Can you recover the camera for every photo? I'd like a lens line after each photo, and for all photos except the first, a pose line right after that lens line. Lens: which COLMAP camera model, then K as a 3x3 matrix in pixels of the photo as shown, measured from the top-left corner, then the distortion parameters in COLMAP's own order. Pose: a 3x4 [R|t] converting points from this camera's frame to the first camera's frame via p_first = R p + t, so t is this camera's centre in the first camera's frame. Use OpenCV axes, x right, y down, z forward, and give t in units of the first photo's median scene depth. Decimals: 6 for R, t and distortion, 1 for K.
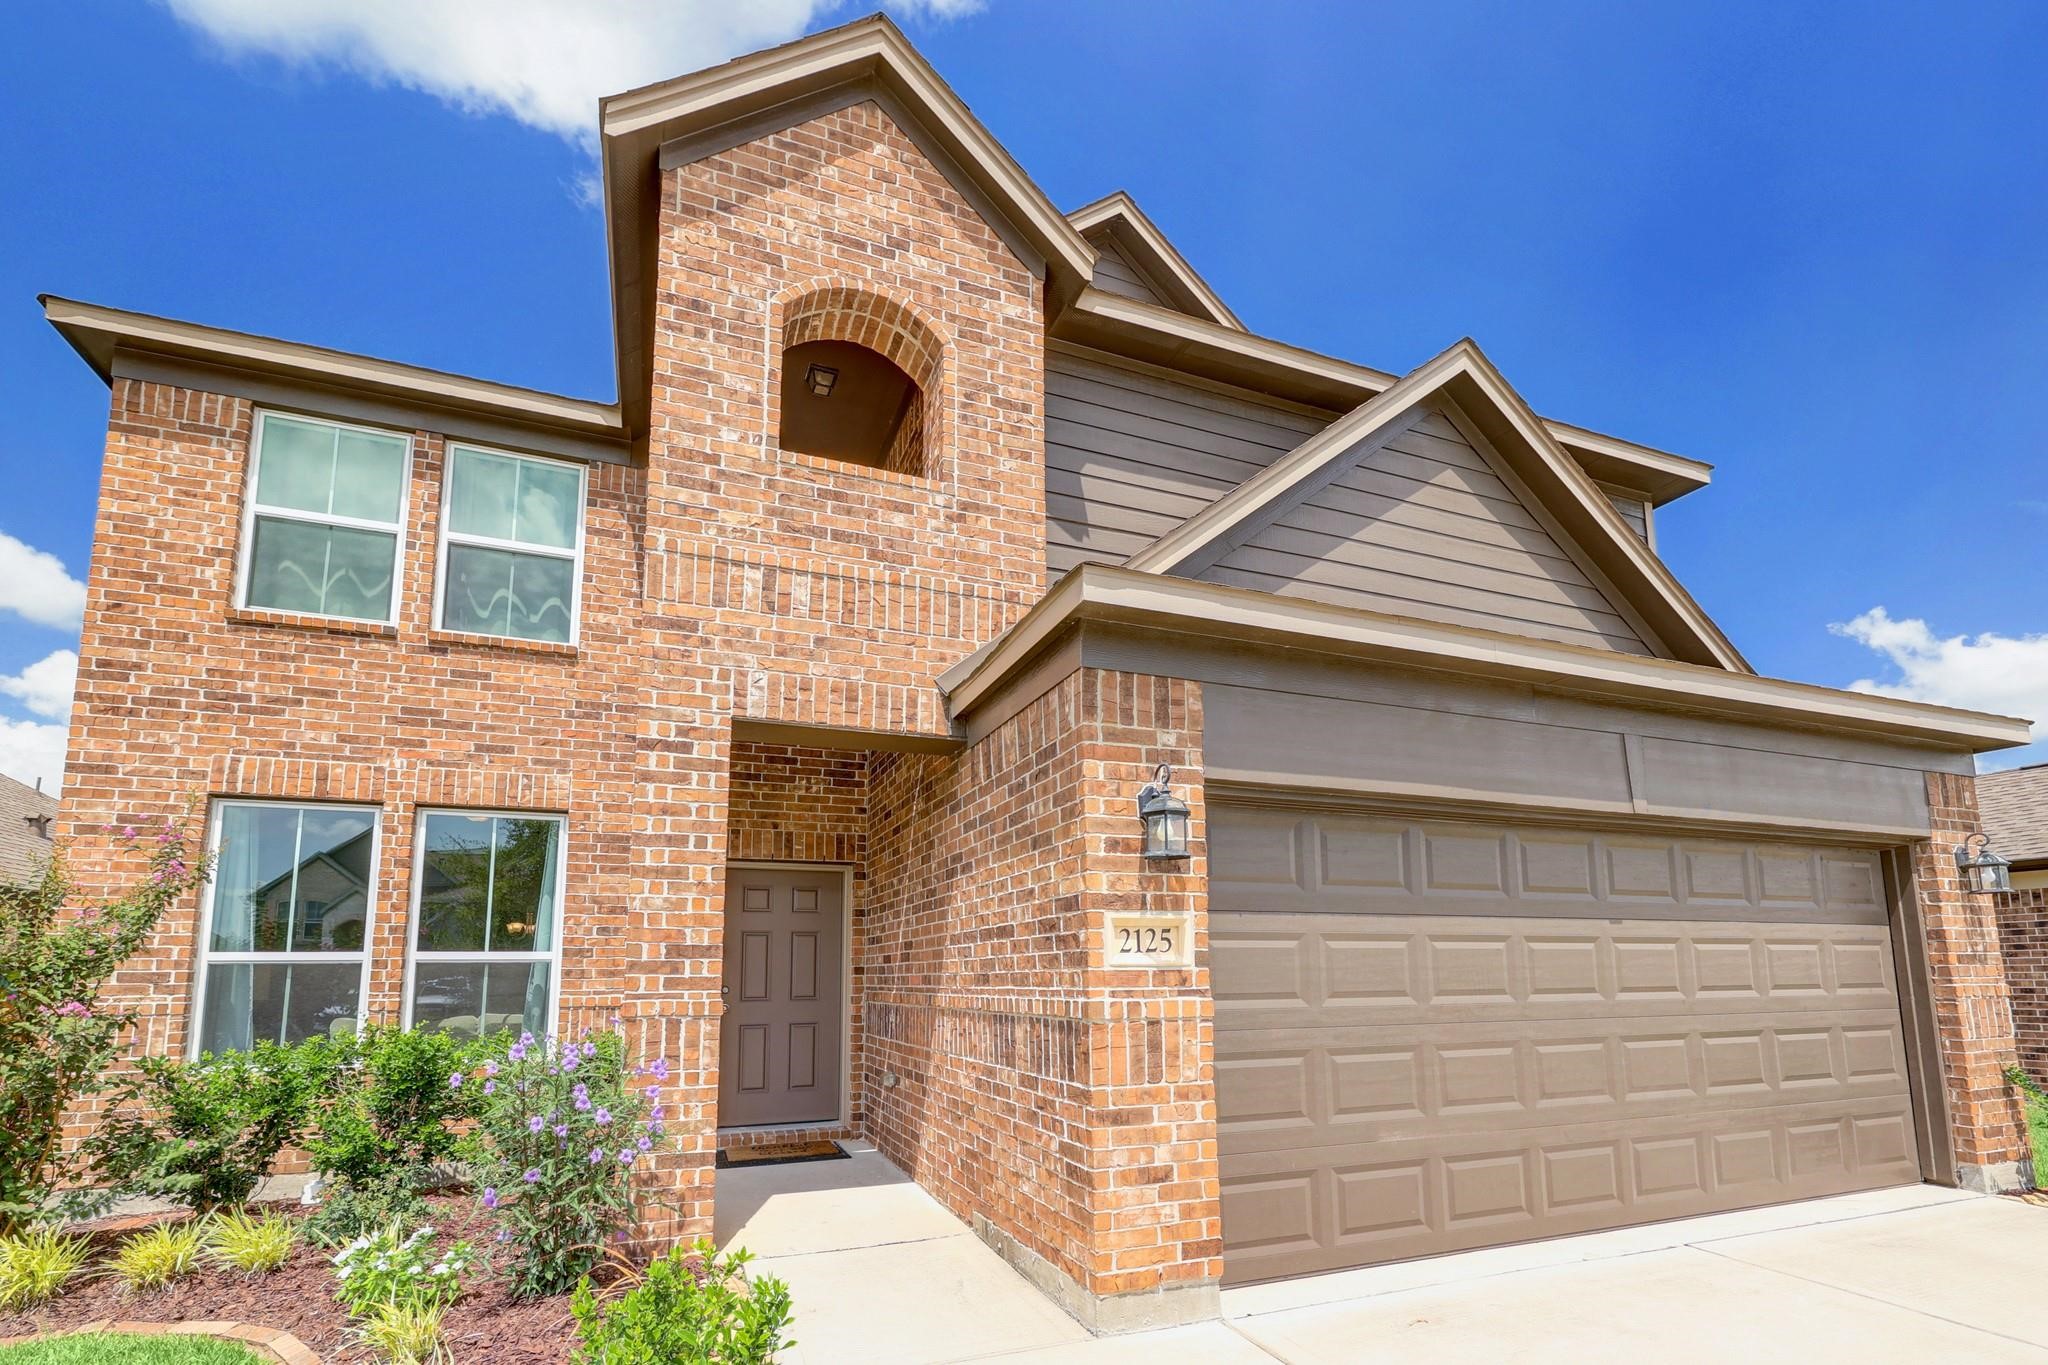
lens RADIAL K [[855.0, 0, 1119.3], [0, 855.0, 884.6], [0, 0, 1]] dist [-0.006015, 0.001600]
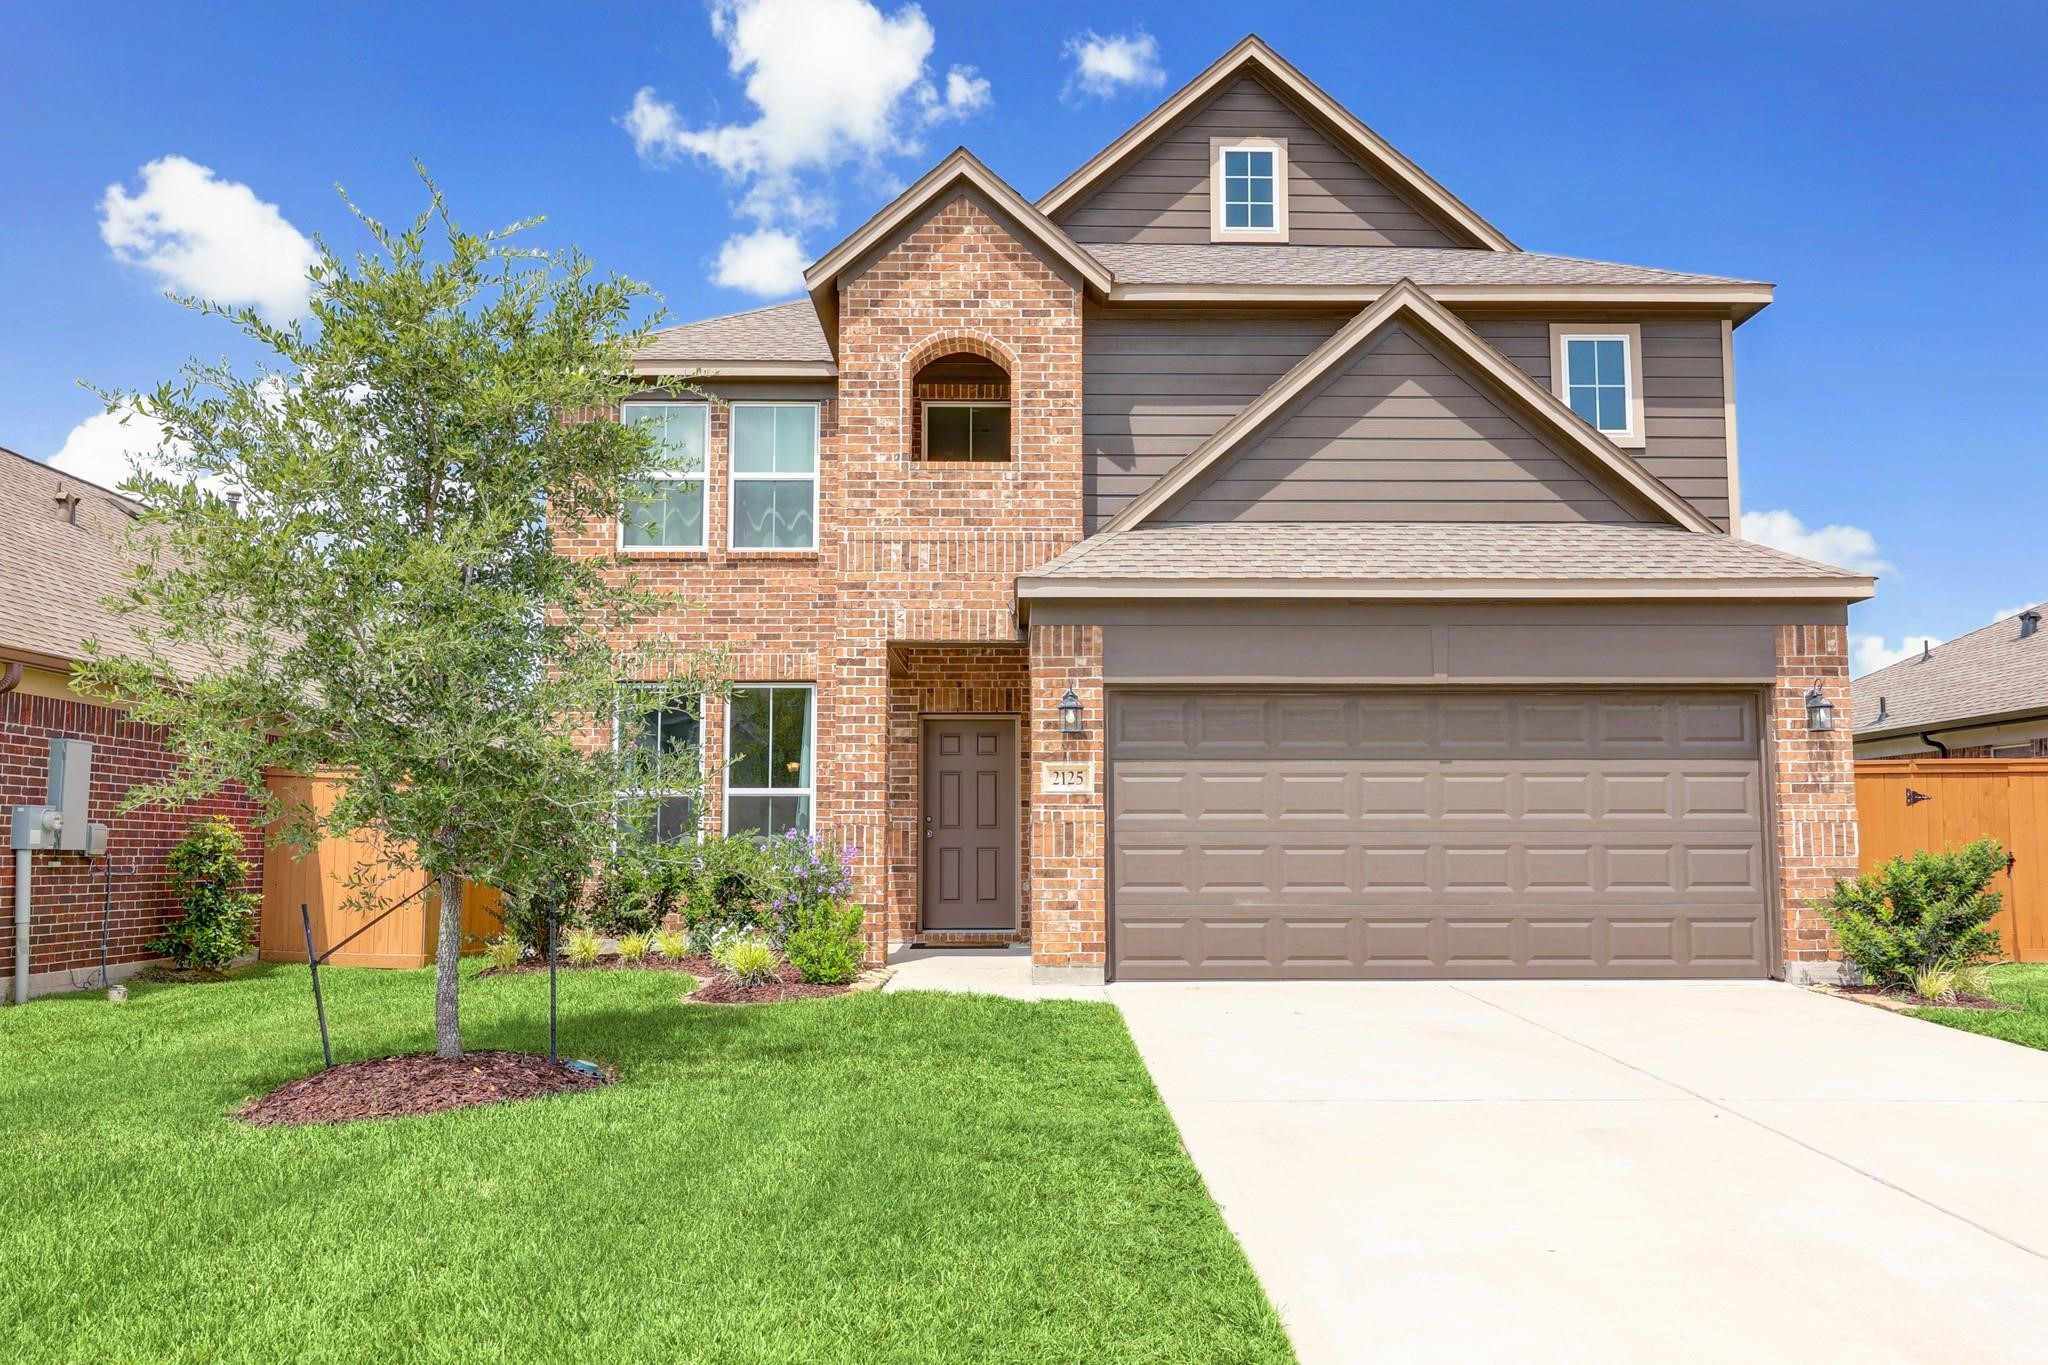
lens RADIAL K [[1769.1, 0, 1022.8], [0, 1769.1, 681.3], [0, 0, 1]] dist [-0.004791, -0.002460]
pose [[0.877583, -0.032668, -0.478310, 1.218434], [0.039039, 0.999232, 0.003381, -0.107661], [0.477832, -0.021640, 0.878184, -1.614975]]
